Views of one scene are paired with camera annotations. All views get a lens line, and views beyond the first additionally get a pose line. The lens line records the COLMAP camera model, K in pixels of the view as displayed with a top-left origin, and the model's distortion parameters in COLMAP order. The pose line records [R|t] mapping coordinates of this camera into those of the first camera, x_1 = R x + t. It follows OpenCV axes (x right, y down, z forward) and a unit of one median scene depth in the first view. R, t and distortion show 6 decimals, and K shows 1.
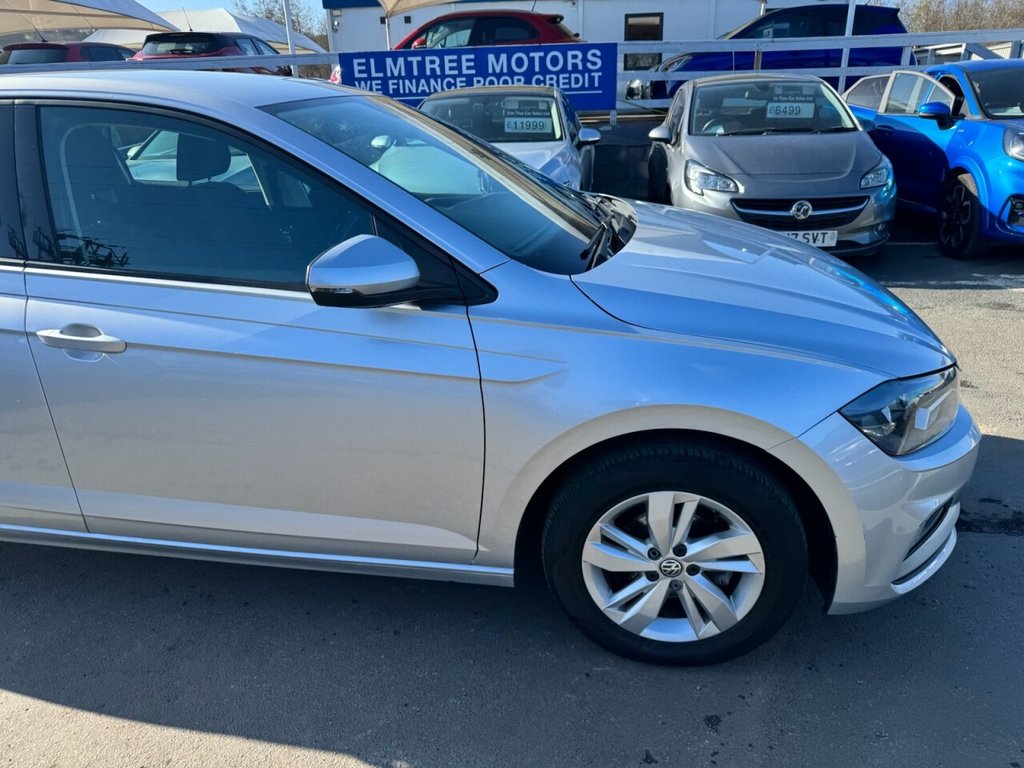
lens RADIAL K [[754.1, 0, 510.9], [0, 754.1, 385.7], [0, 0, 1]] dist [-0.007852, -0.004560]
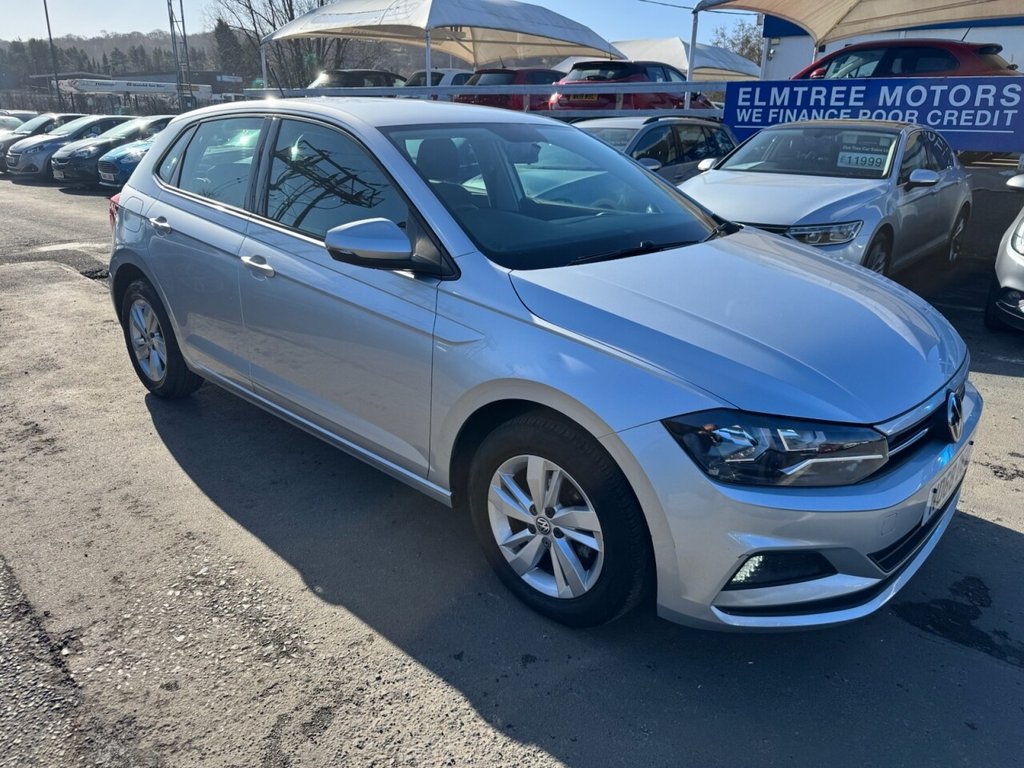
lens RADIAL K [[754.1, 0, 511.8], [0, 754.1, 381.2], [0, 0, 1]] dist [-0.007852, -0.004560]
pose [[0.829217, 0.220965, -0.513394, 0.151411], [-0.237512, 0.970782, 0.034204, -0.001474], [0.505952, 0.093574, 0.857471, -0.012278]]
